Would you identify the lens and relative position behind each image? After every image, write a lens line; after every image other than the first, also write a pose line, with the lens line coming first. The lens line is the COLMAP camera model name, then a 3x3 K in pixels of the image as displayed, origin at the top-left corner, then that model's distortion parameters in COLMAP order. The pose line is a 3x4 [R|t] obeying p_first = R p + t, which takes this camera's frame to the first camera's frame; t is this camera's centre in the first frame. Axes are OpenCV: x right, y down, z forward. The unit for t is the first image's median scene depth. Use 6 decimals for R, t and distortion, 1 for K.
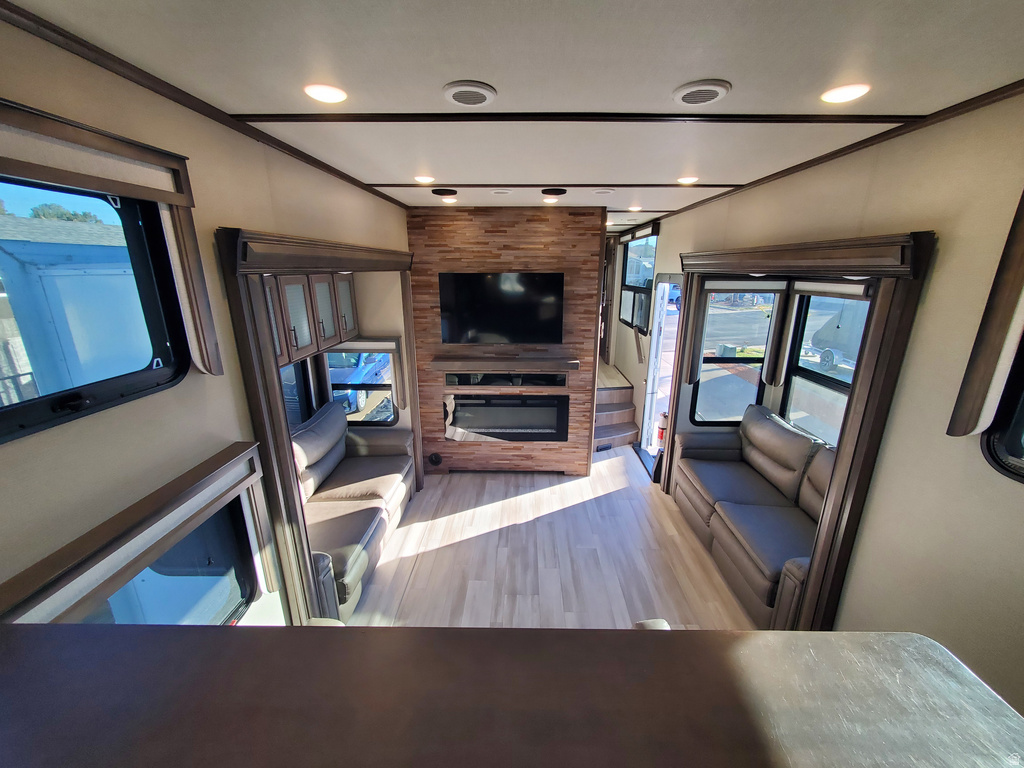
lens RADIAL K [[405.7, 0, 522.7], [0, 405.7, 383.1], [0, 0, 1]] dist [-0.001886, -0.001340]
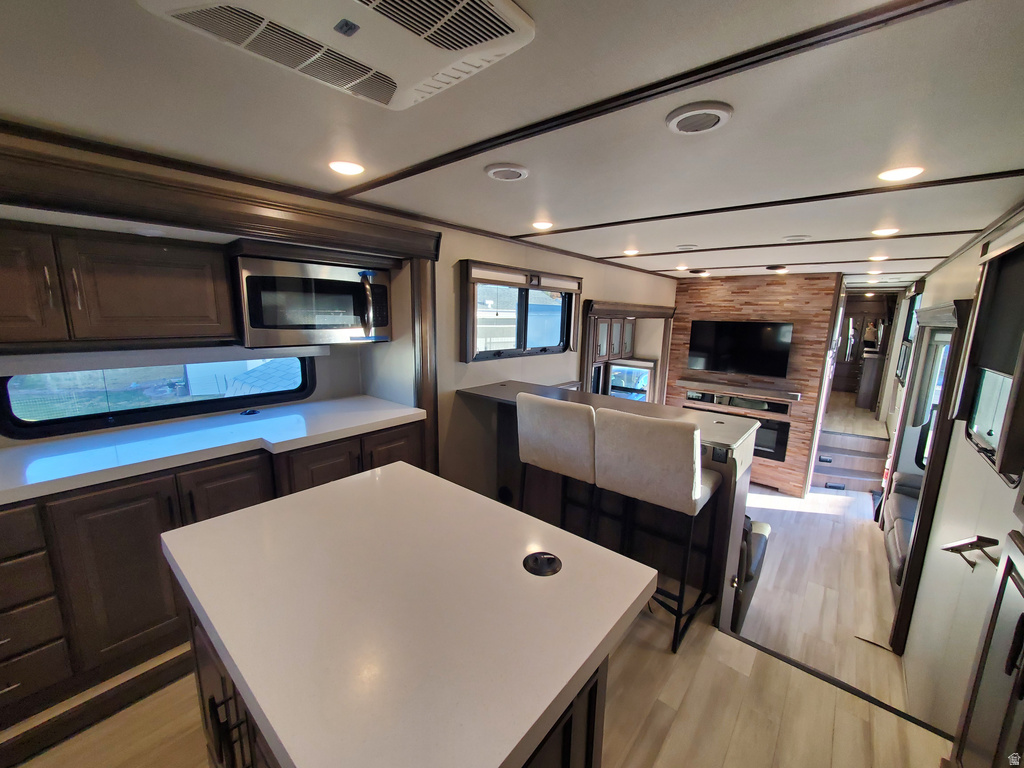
lens RADIAL K [[405.7, 0, 515.3], [0, 405.7, 389.4], [0, 0, 1]] dist [-0.001886, -0.001340]
pose [[0.767320, 0.132377, -0.627453, 0.257313], [-0.196156, 0.980013, -0.033122, 0.148438], [0.610527, 0.148494, 0.777950, -0.501510]]
